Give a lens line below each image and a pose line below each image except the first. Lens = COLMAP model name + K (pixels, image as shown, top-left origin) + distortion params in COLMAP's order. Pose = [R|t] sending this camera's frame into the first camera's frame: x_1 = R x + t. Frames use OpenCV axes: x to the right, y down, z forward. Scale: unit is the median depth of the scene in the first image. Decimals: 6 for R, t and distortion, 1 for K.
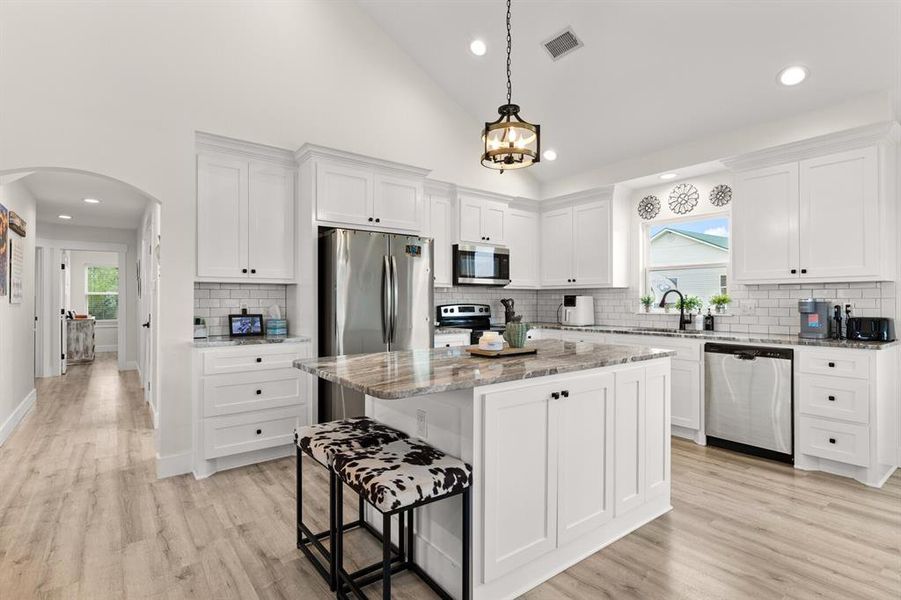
lens RADIAL K [[447.7, 0, 446.3], [0, 447.7, 297.4], [0, 0, 1]] dist [0.003975, -0.000266]
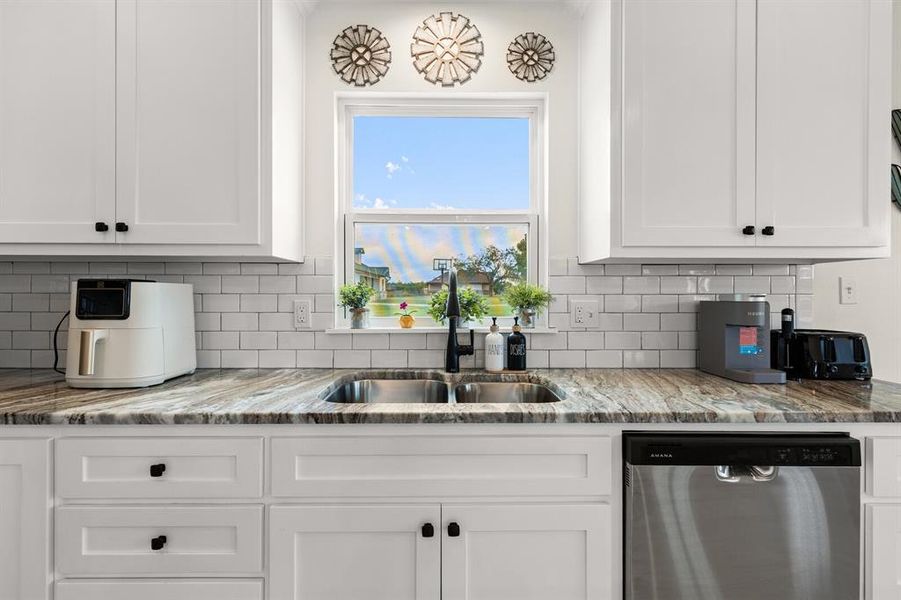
lens RADIAL K [[412.4, 0, 449.1], [0, 412.4, 297.2], [0, 0, 1]] dist [0.015058, -0.001750]
pose [[0.595546, -0.003535, 0.803314, 0.227753], [-0.006998, 0.999930, 0.009588, 0.002661], [-0.803291, -0.011332, 0.595479, 0.781899]]
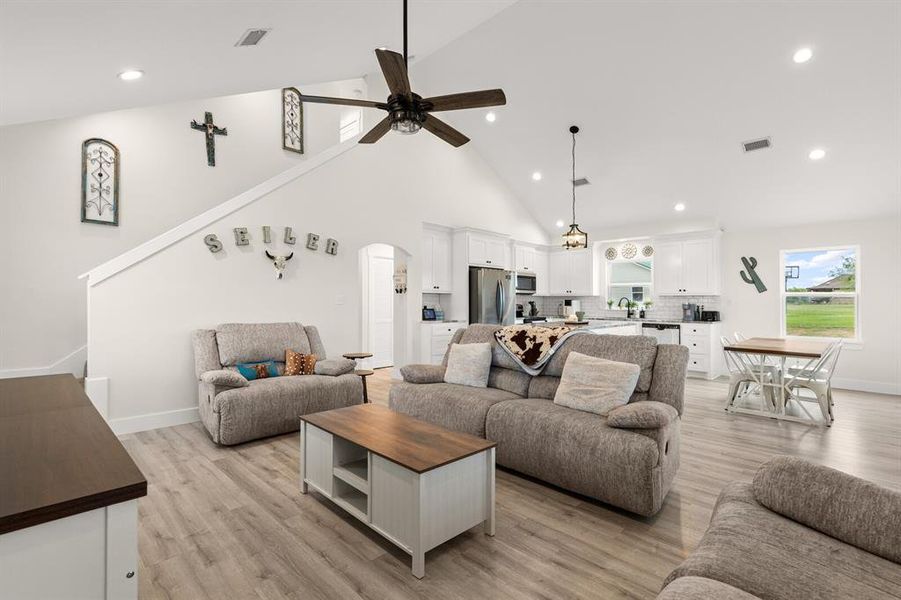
lens RADIAL K [[412.4, 0, 445.8], [0, 412.4, 294.1], [0, 0, 1]] dist [0.015058, -0.001750]
pose [[0.990795, 0.009126, 0.135065, -0.513595], [-0.007698, 0.999909, -0.011087, -0.005775], [-0.135154, 0.009945, 0.990775, -0.688183]]
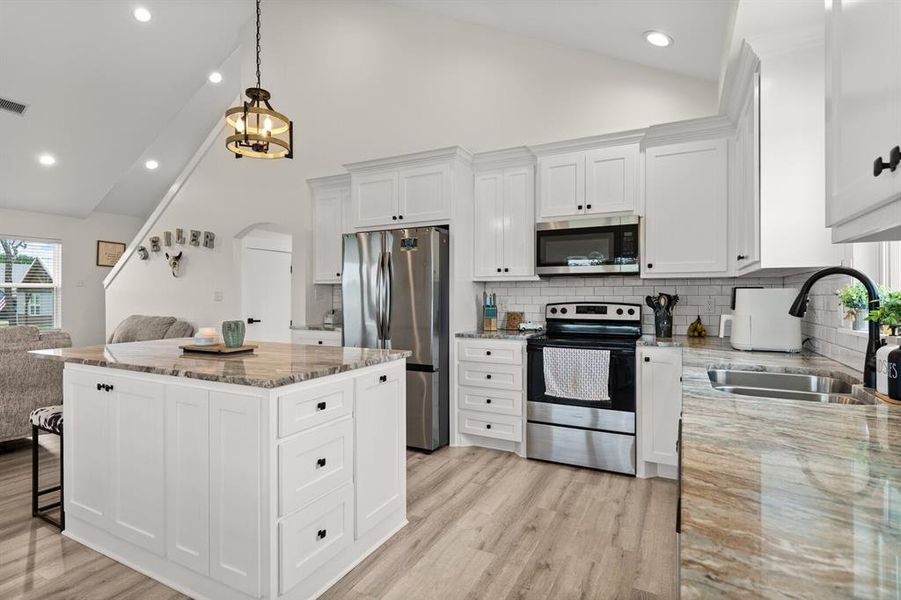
lens RADIAL K [[447.7, 0, 448.5], [0, 447.7, 299.9], [0, 0, 1]] dist [0.003975, -0.000266]
pose [[0.430167, 0.007992, -0.902714, 0.689765], [0.004582, 0.999929, 0.011036, 0.002494], [0.902738, -0.008883, 0.430100, 0.571379]]
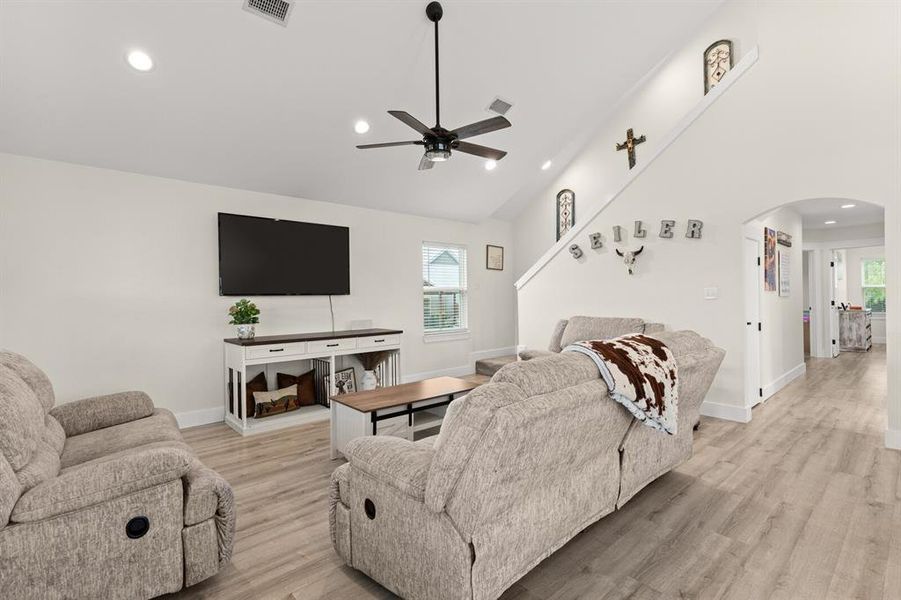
lens RADIAL K [[412.4, 0, 452.2], [0, 412.4, 300.7], [0, 0, 1]] dist [0.015058, -0.001750]
pose [[0.092269, 0.003099, -0.995729, 0.229086], [0.020424, 0.999779, 0.005004, -0.000105], [0.995525, -0.020799, 0.092185, -0.141143]]
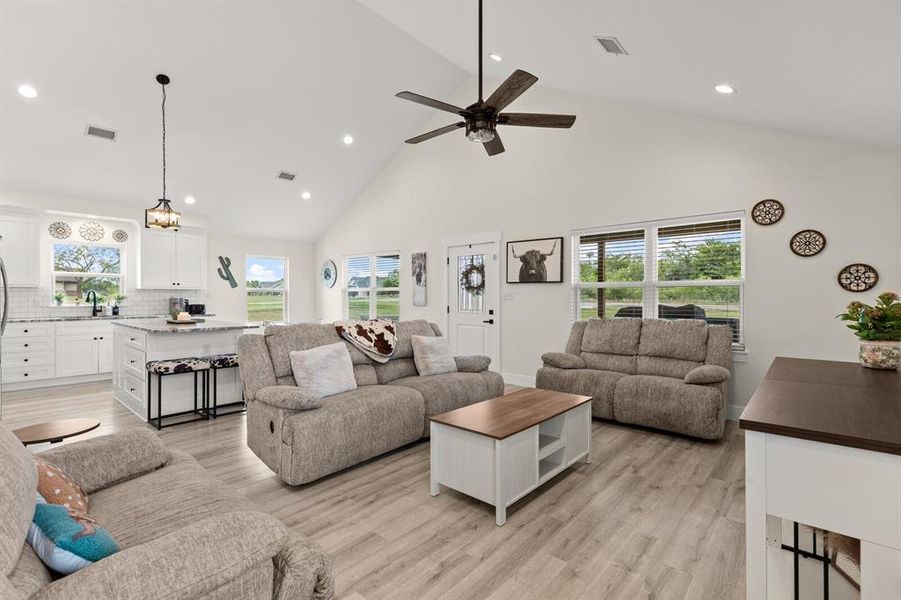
lens RADIAL K [[412.4, 0, 437.3], [0, 412.4, 296.9], [0, 0, 1]] dist [0.015058, -0.001750]
pose [[-0.175934, -0.000720, 0.984402, -1.104061], [-0.006922, 0.999976, -0.000505, -0.002401], [-0.984378, -0.006903, -0.175935, 0.083831]]
